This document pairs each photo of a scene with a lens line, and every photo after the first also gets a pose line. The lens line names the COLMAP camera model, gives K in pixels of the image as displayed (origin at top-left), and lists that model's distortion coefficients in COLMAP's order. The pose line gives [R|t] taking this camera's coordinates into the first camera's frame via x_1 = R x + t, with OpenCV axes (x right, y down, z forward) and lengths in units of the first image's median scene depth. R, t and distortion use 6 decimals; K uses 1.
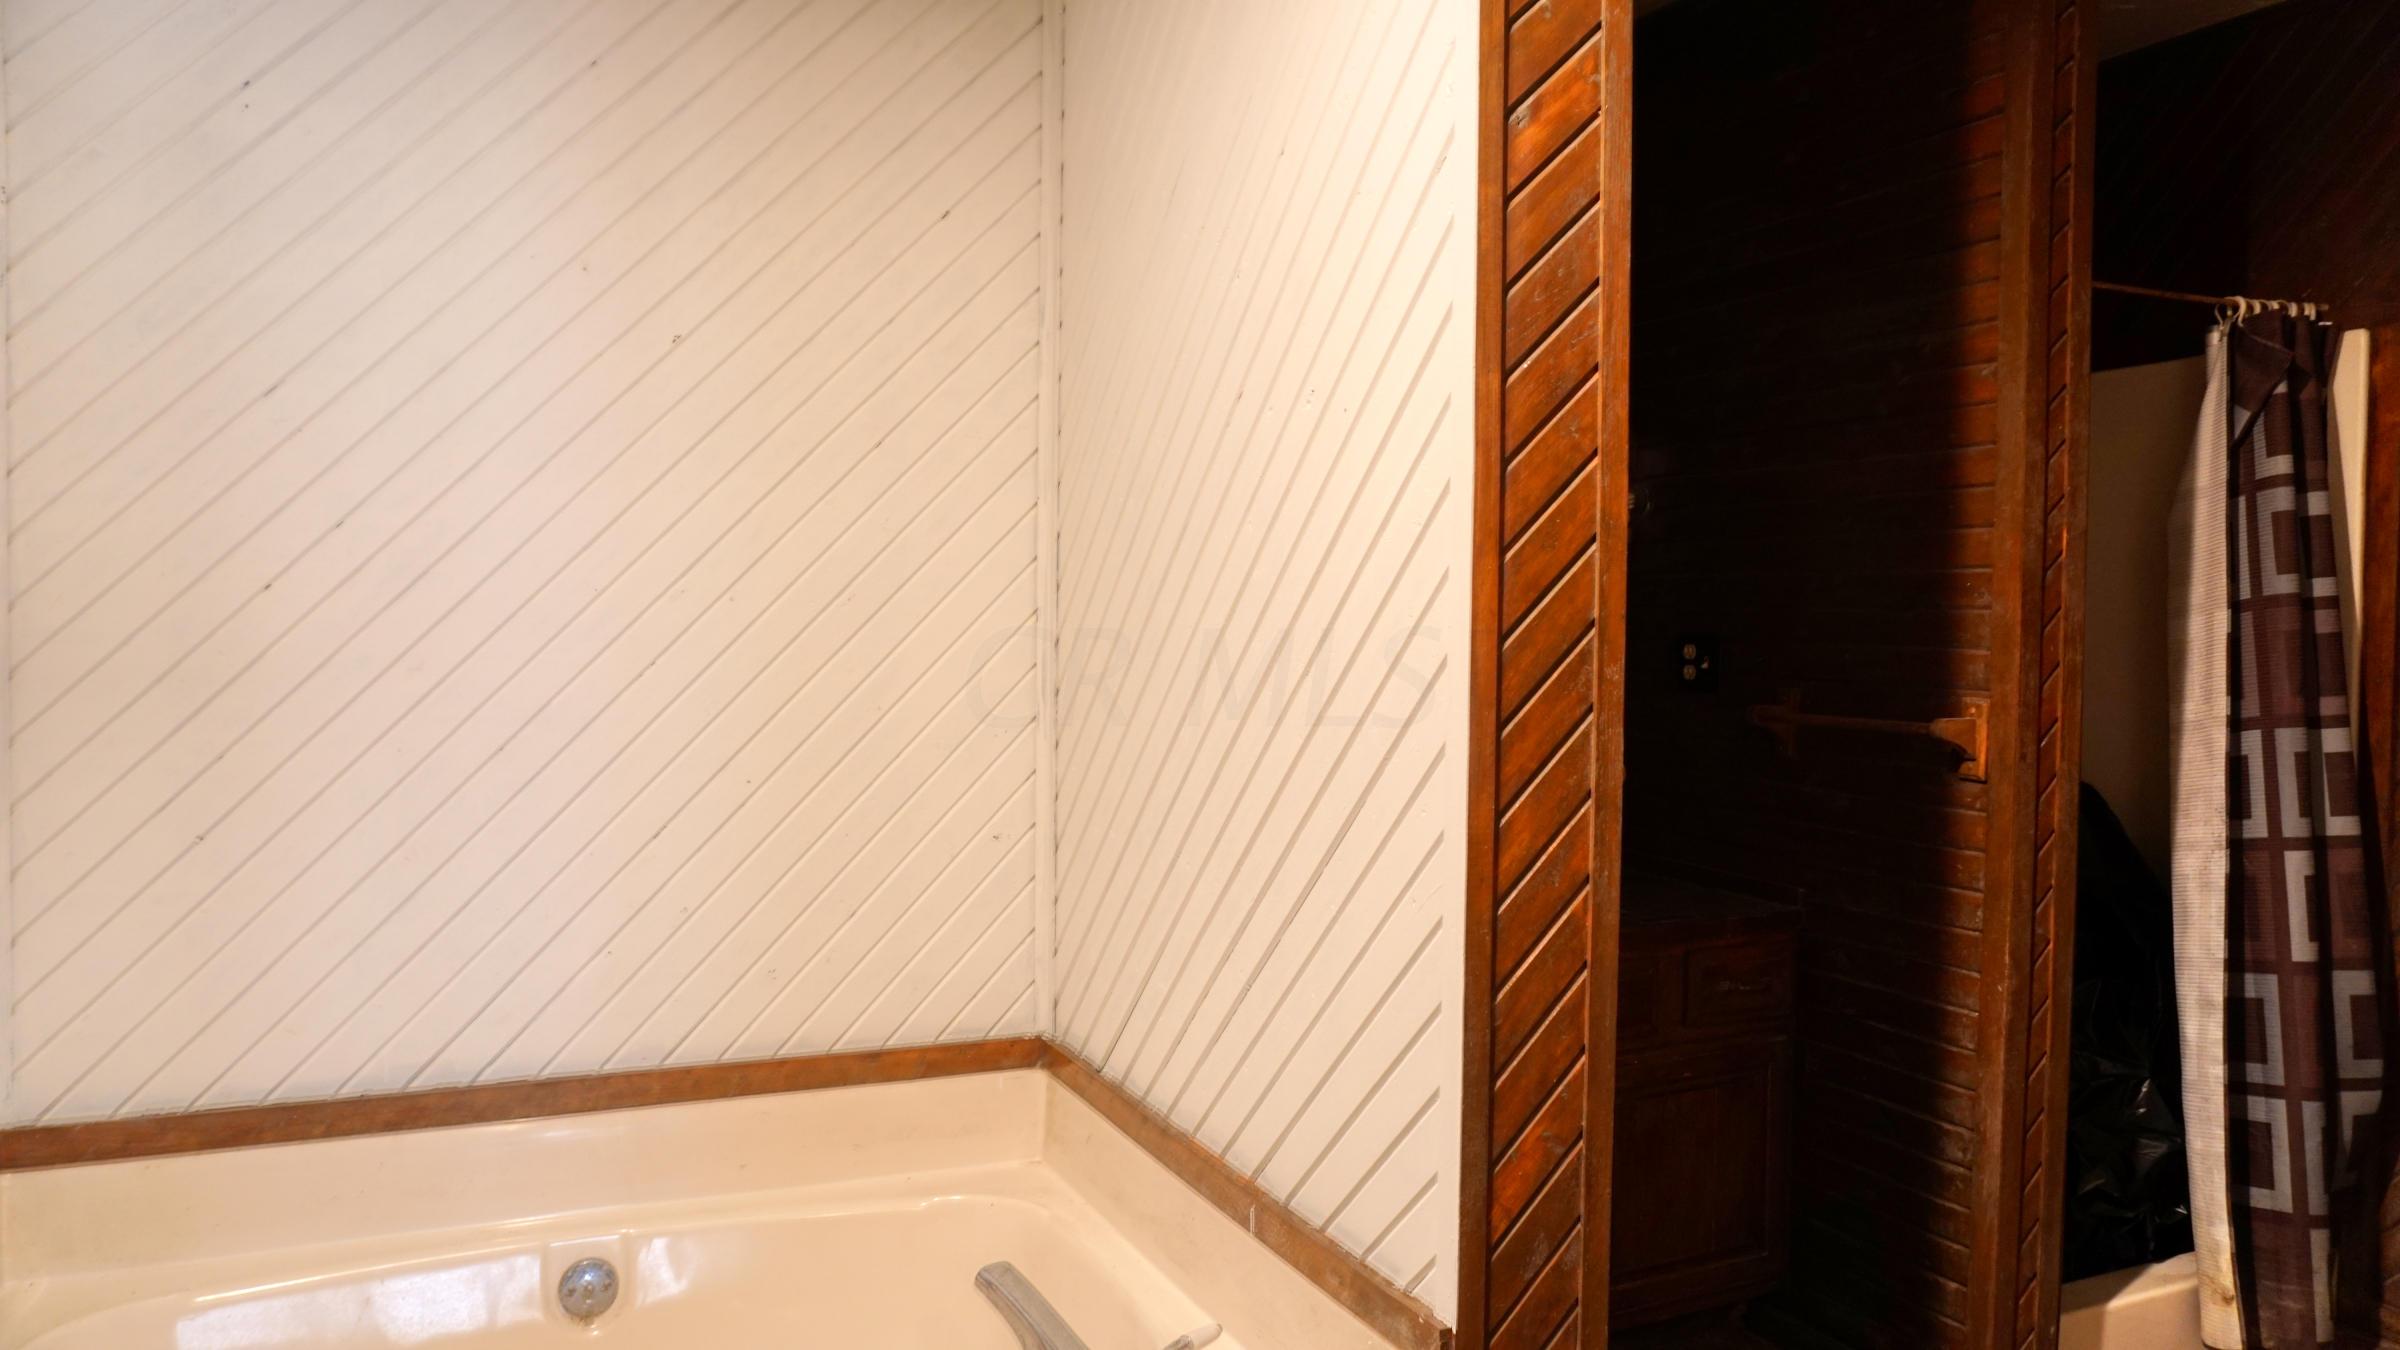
lens RADIAL K [[1593.0, 0, 1198.2], [0, 1593.0, 690.0], [0, 0, 1]] dist [-0.063893, 0.041821]
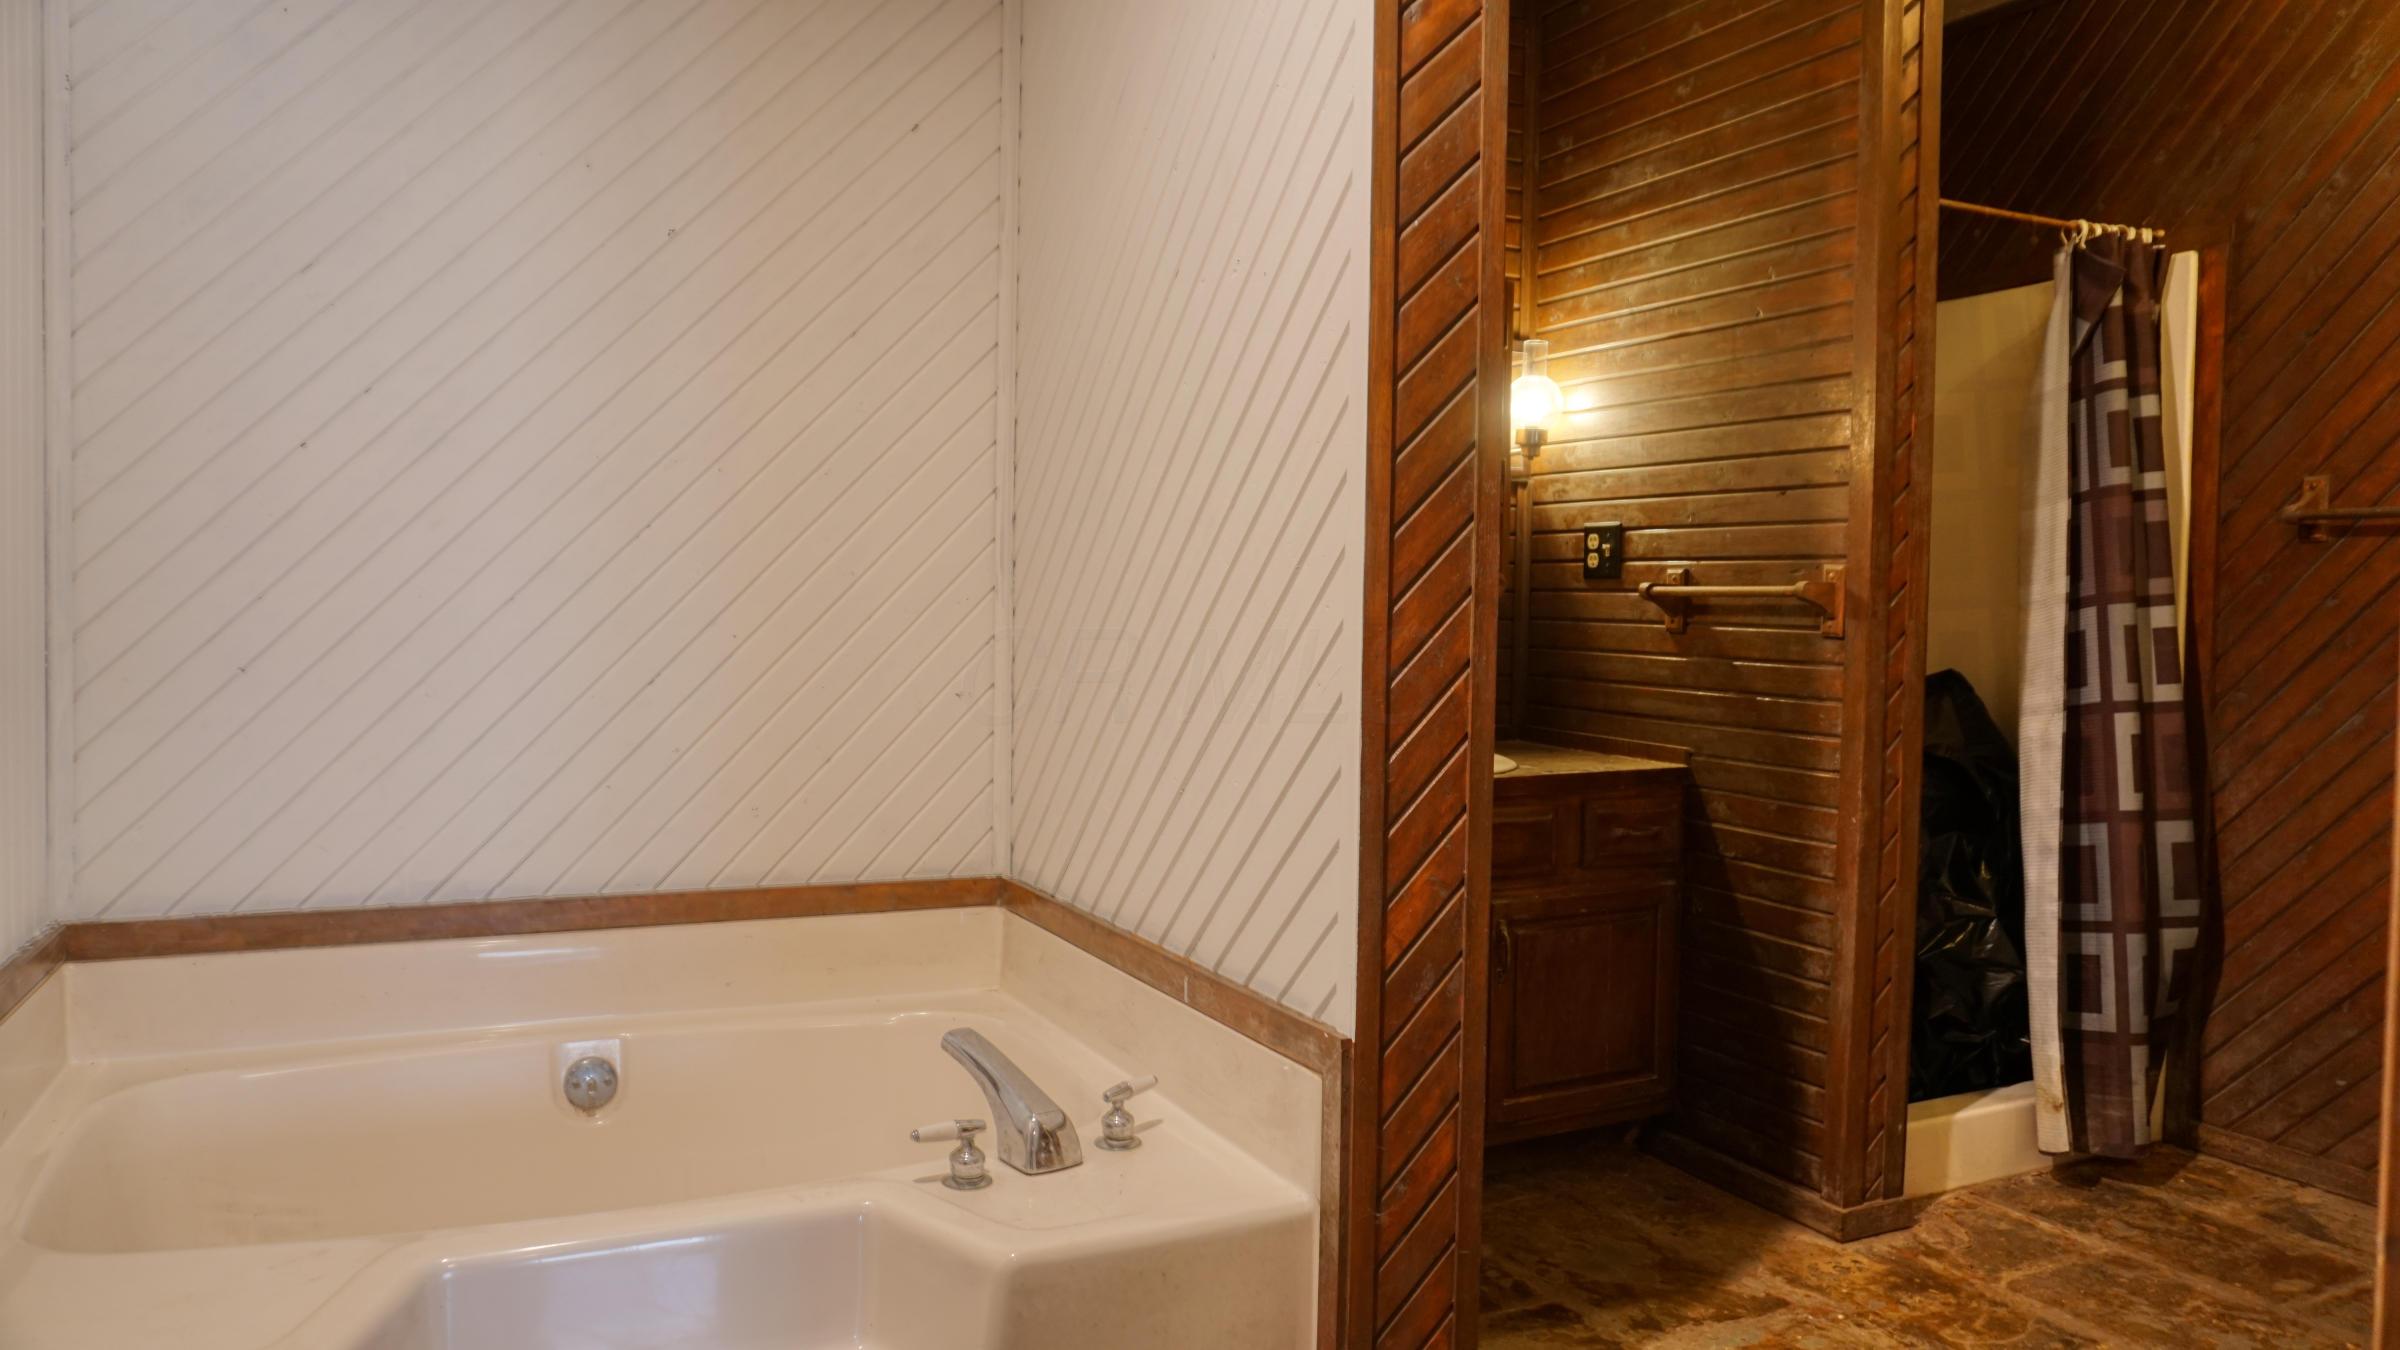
lens RADIAL K [[1593.0, 0, 1196.0], [0, 1593.0, 700.3], [0, 0, 1]] dist [-0.063893, 0.041821]
pose [[0.999653, 0.002415, 0.026237, 0.009177], [-0.002699, 0.999938, 0.010786, 0.093109], [-0.026209, -0.010853, 0.999598, -0.118242]]
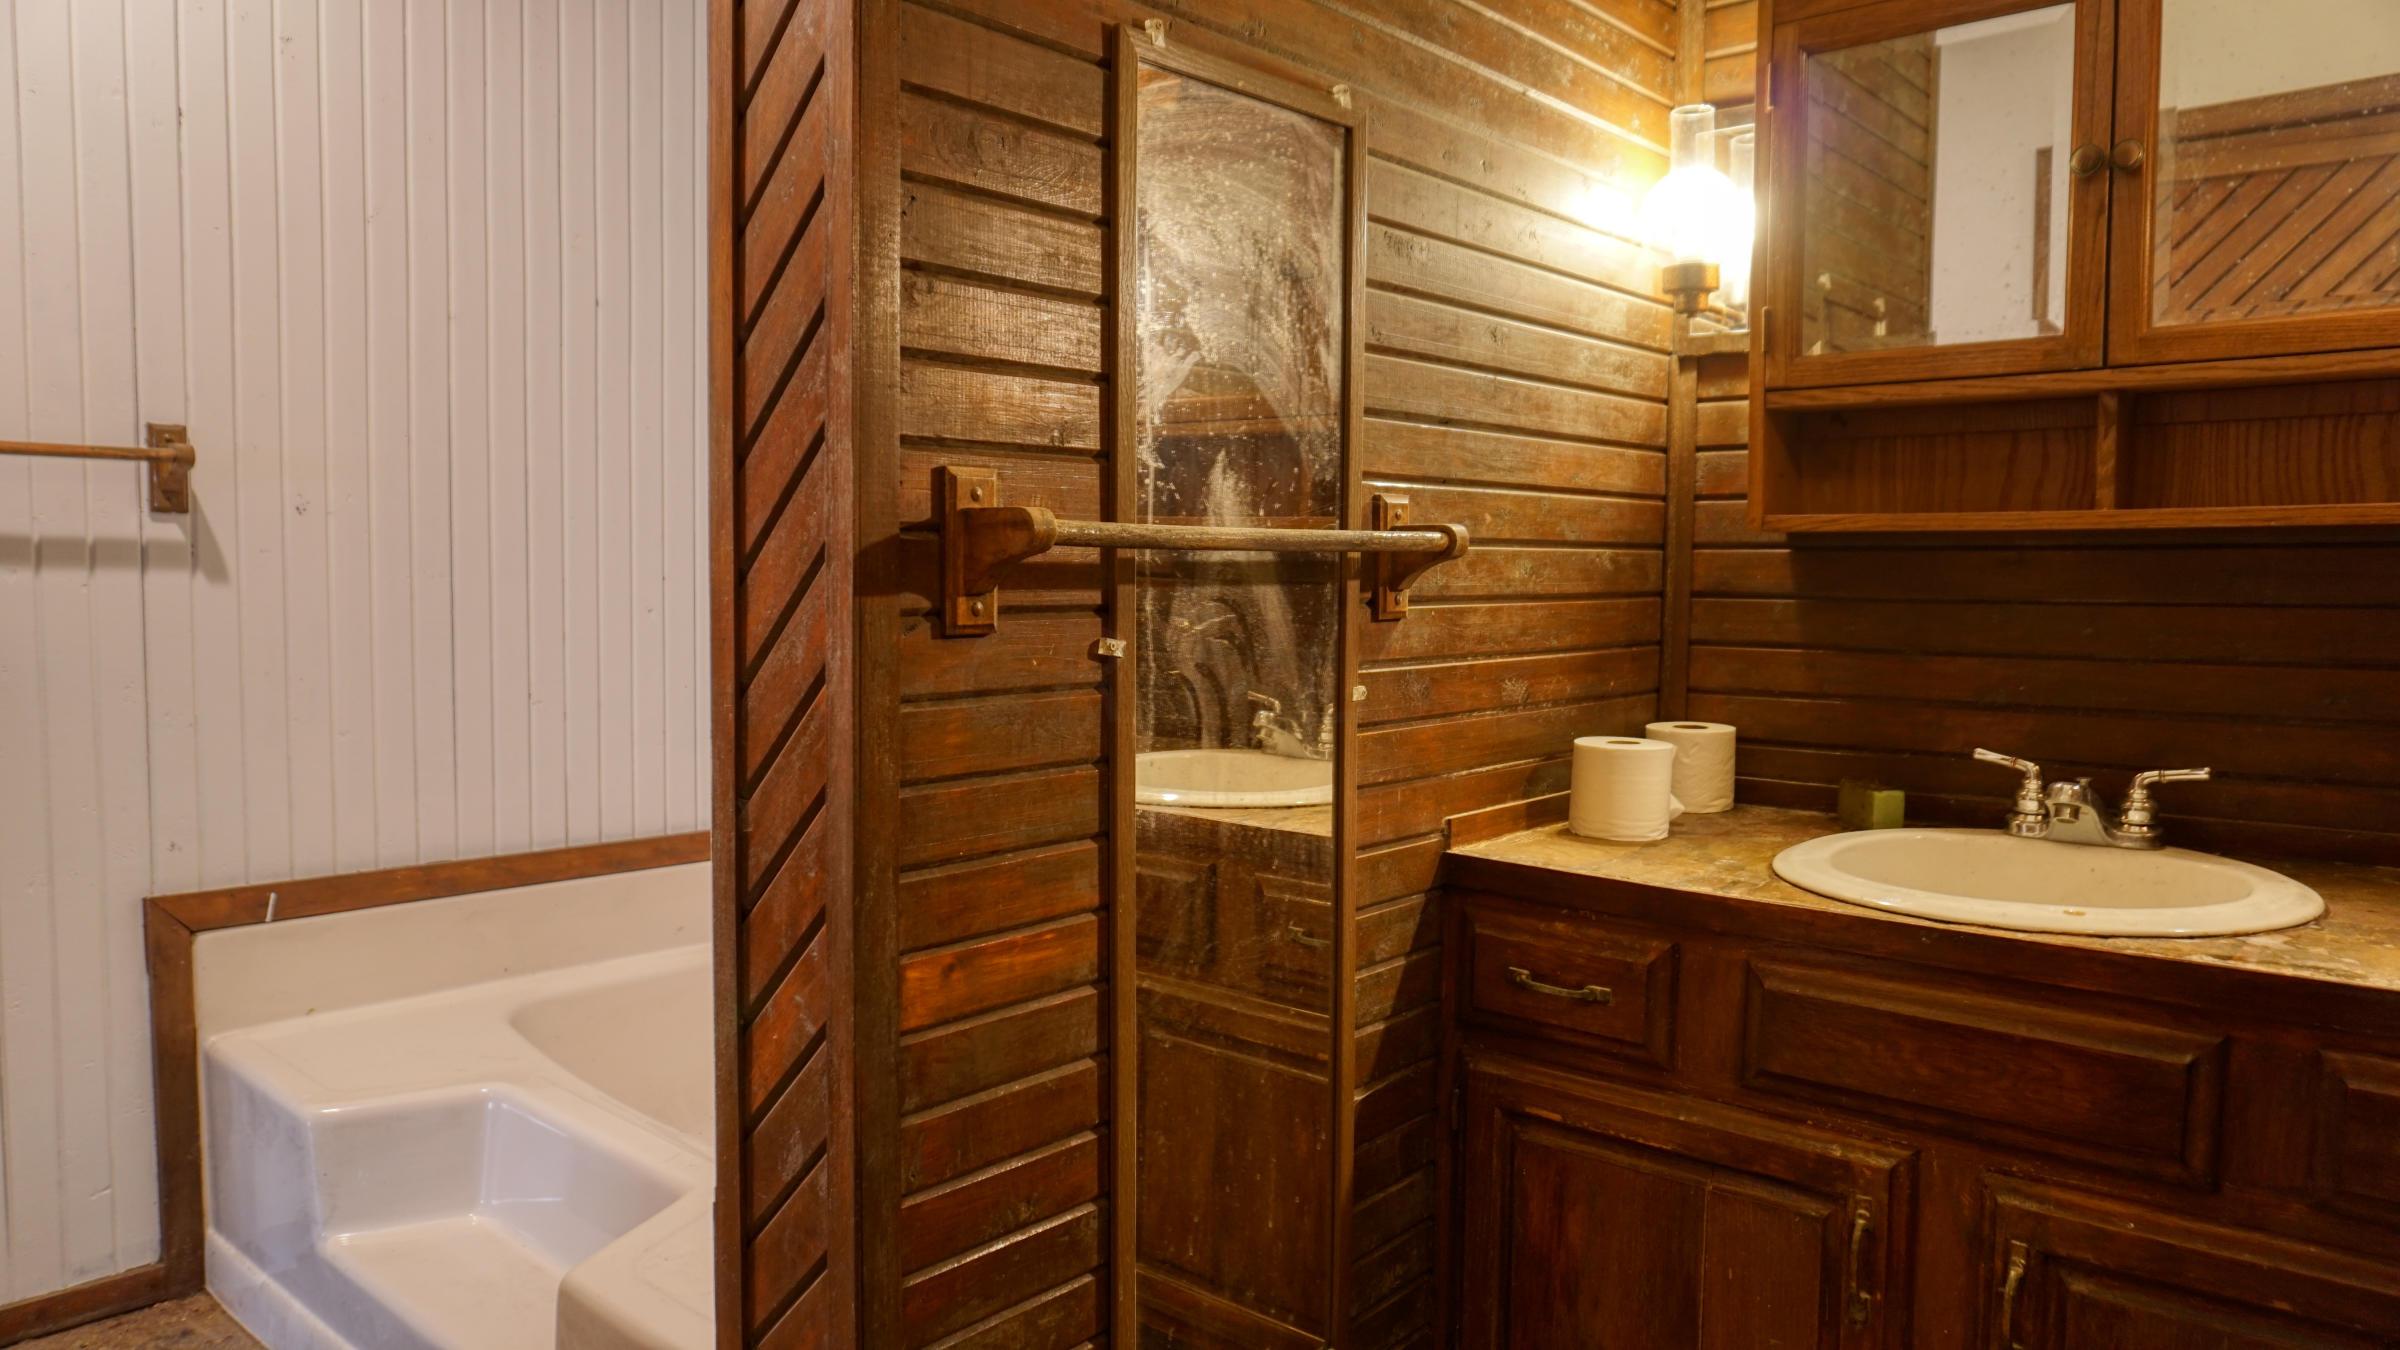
lens RADIAL K [[1593.0, 0, 1190.7], [0, 1593.0, 673.3], [0, 0, 1]] dist [-0.063893, 0.041821]
pose [[0.391731, 0.052927, -0.918556, 0.655061], [-0.040506, 0.998368, 0.040251, 0.058177], [0.919188, 0.021440, 0.393236, 0.577215]]
